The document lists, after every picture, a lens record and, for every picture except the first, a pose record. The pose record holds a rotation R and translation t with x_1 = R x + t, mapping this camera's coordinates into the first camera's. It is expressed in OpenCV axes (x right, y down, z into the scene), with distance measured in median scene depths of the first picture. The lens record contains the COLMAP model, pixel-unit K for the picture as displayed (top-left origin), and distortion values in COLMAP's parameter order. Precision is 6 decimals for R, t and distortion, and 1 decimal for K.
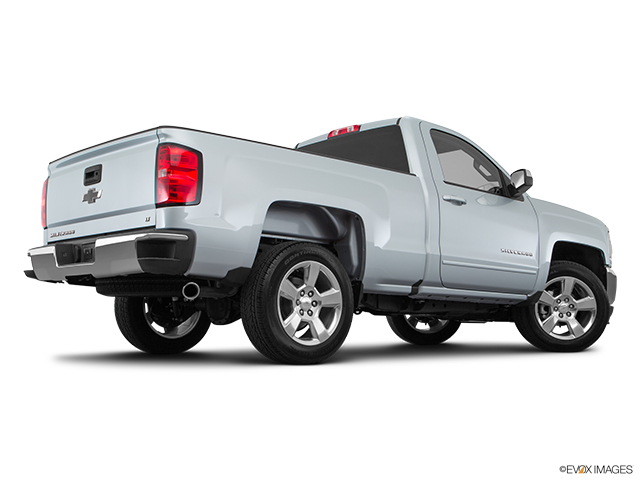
lens RADIAL K [[807.4, 0, 320.0], [0, 807.4, 240.0], [0, 0, 1]] dist [0.029668, 0.015417]
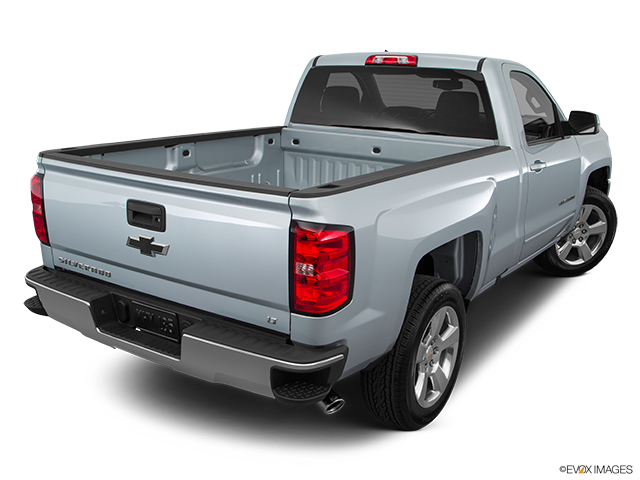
lens RADIAL K [[678.4, 0, 320.0], [0, 678.4, 240.0], [0, 0, 1]] dist [-0.000201, -0.005824]
pose [[0.966672, -0.068025, 0.246817, -0.266142], [-0.028144, 0.929977, 0.366539, -0.259318], [-0.254468, -0.361270, 0.897068, 0.420027]]
